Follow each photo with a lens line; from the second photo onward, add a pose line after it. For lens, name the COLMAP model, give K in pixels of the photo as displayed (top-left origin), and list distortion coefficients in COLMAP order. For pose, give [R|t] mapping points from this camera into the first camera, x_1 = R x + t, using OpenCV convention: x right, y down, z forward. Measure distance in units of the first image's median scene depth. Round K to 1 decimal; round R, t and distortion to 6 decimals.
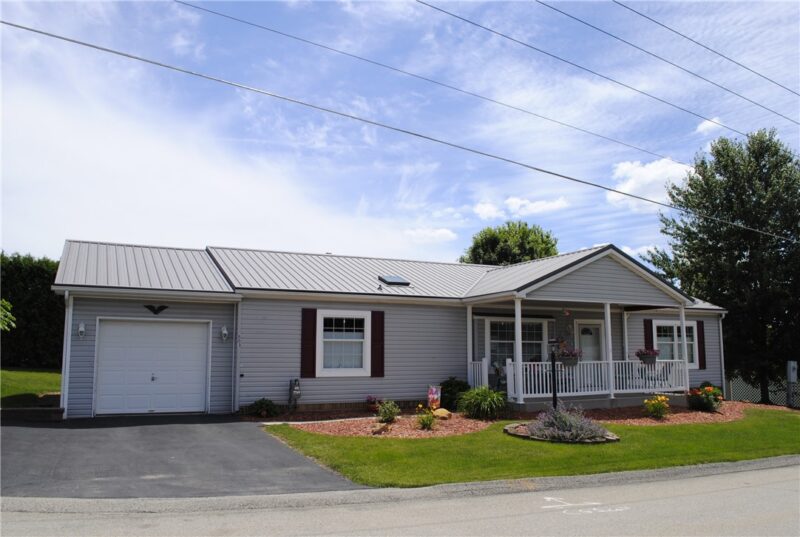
lens RADIAL K [[615.2, 0, 400.0], [0, 615.2, 268.5], [0, 0, 1]] dist [-0.080731, 0.004869]
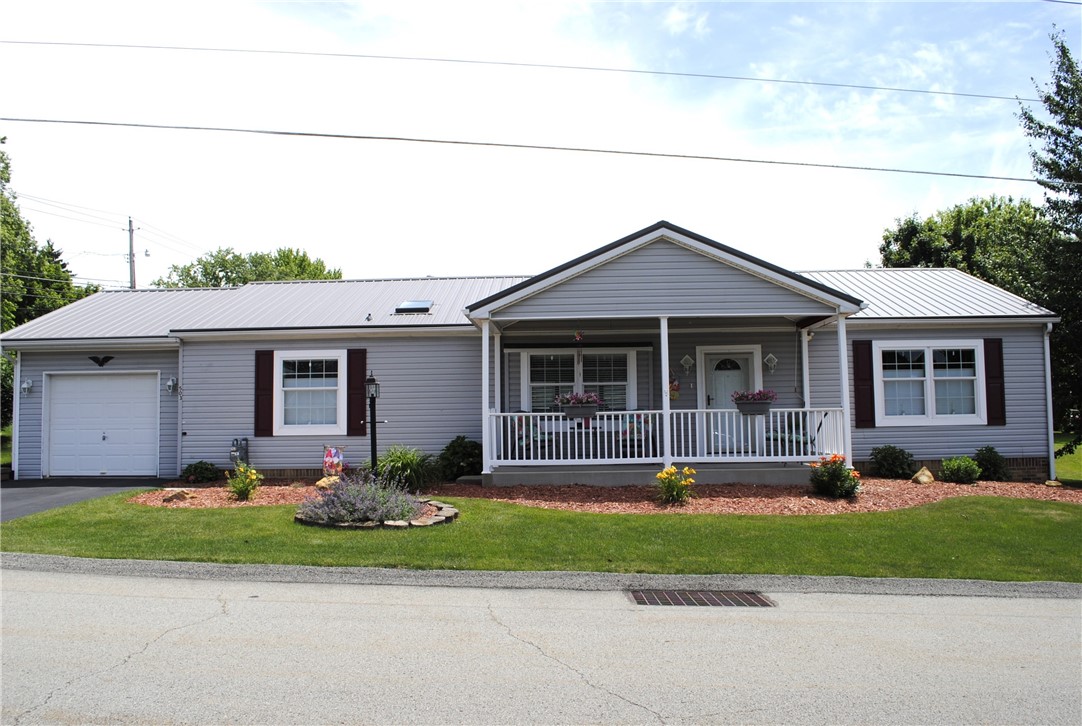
lens RADIAL K [[832.1, 0, 541.0], [0, 832.1, 363.0], [0, 0, 1]] dist [-0.080731, 0.004869]
pose [[0.891855, -0.044427, -0.450134, 0.640148], [0.077509, 0.995456, 0.055321, 0.049394], [0.445631, -0.084227, 0.891246, 0.202371]]
